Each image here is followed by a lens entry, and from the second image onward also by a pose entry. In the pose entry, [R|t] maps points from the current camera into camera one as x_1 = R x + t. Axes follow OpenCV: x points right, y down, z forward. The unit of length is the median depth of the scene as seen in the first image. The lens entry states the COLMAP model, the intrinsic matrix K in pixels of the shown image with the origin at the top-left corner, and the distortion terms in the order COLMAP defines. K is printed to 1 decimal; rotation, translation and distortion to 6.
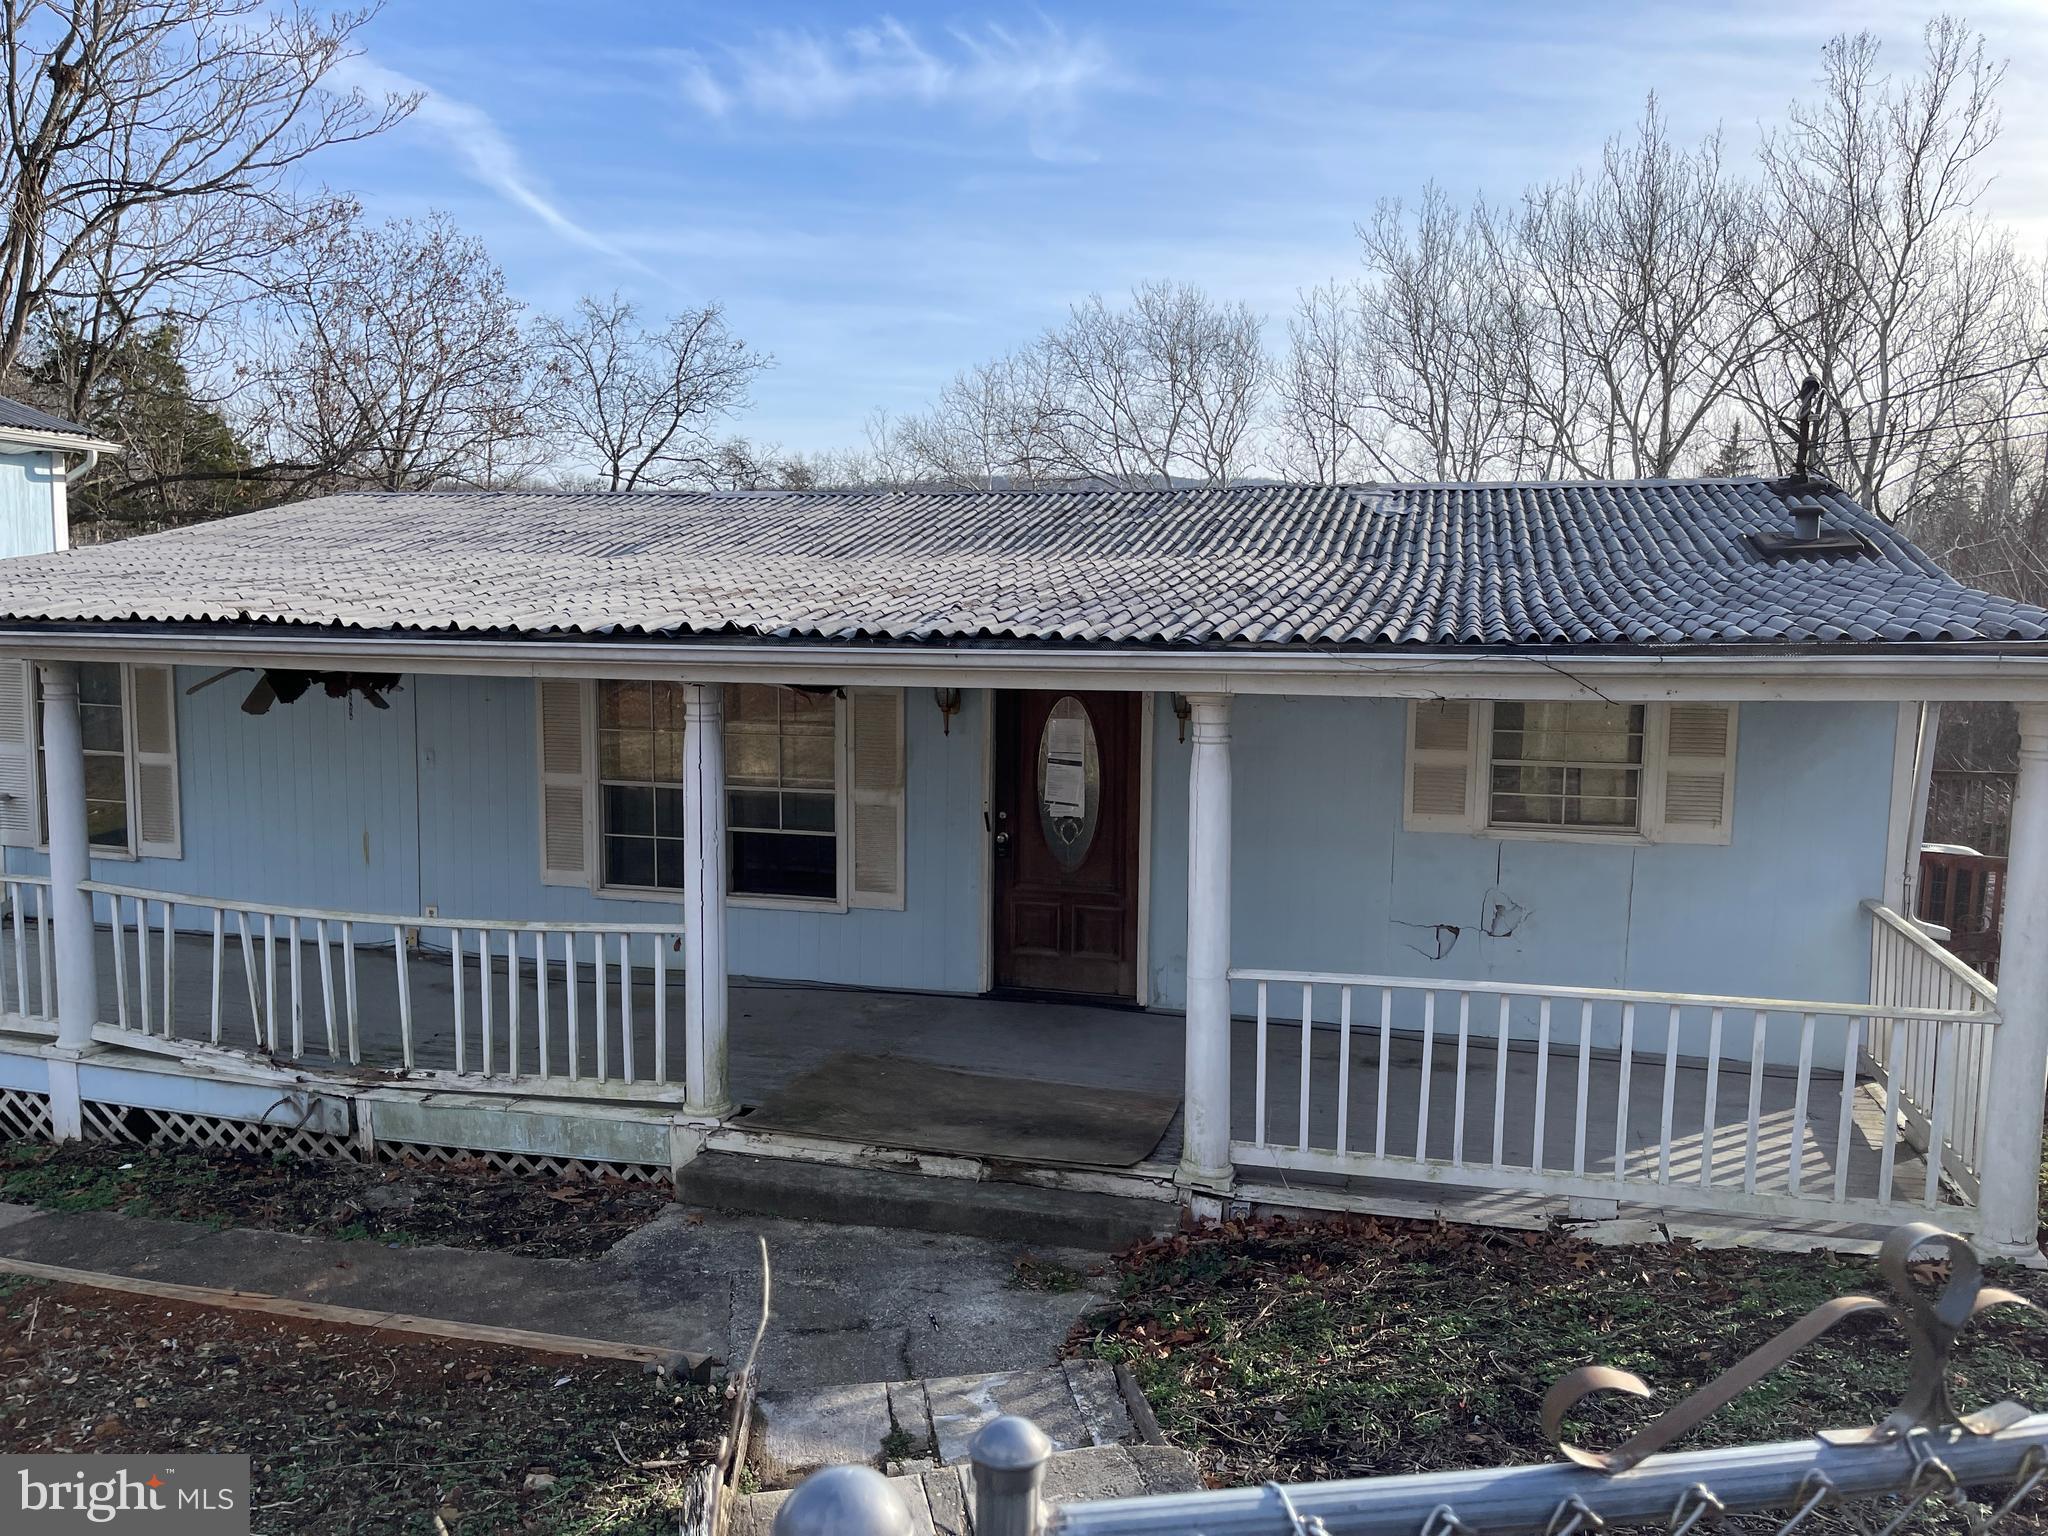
lens RADIAL K [[1513.3, 0, 1024.0], [0, 1513.3, 768.0], [0, 0, 1]] dist [0.070580, -0.104008]
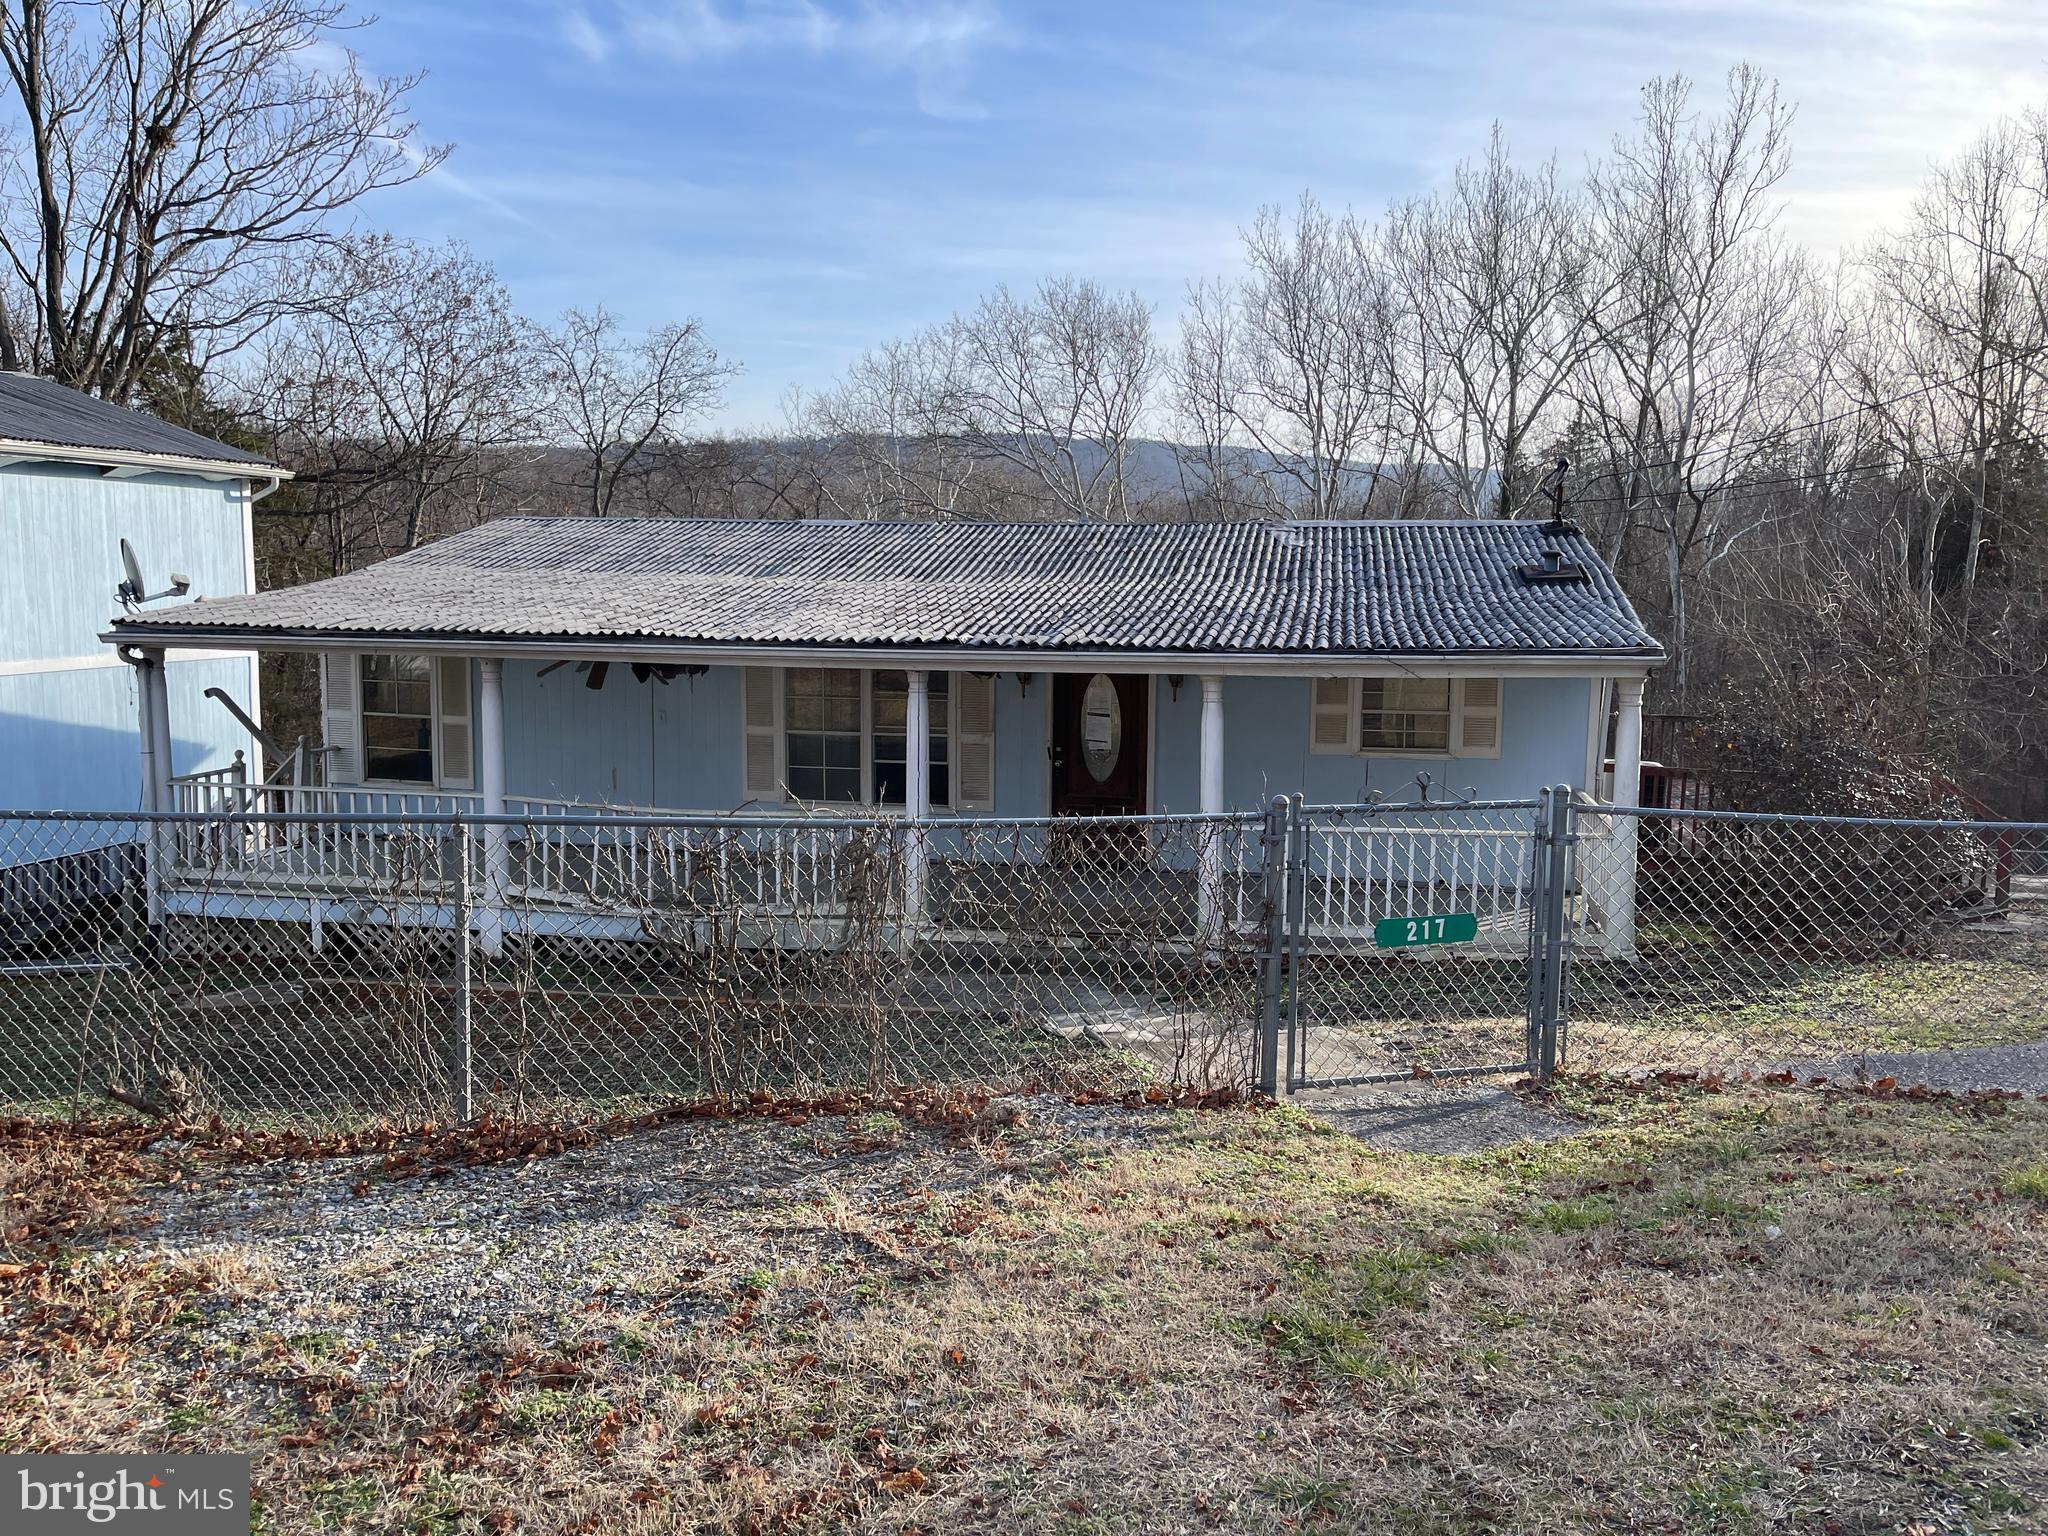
lens RADIAL K [[1524.2, 0, 1055.0], [0, 1524.2, 760.7], [0, 0, 1]] dist [0.071174, -0.105970]
pose [[0.995029, -0.013506, 0.098667, -0.052549], [0.011359, 0.999687, 0.022295, 0.002283], [-0.098937, -0.021064, 0.994871, -0.172534]]
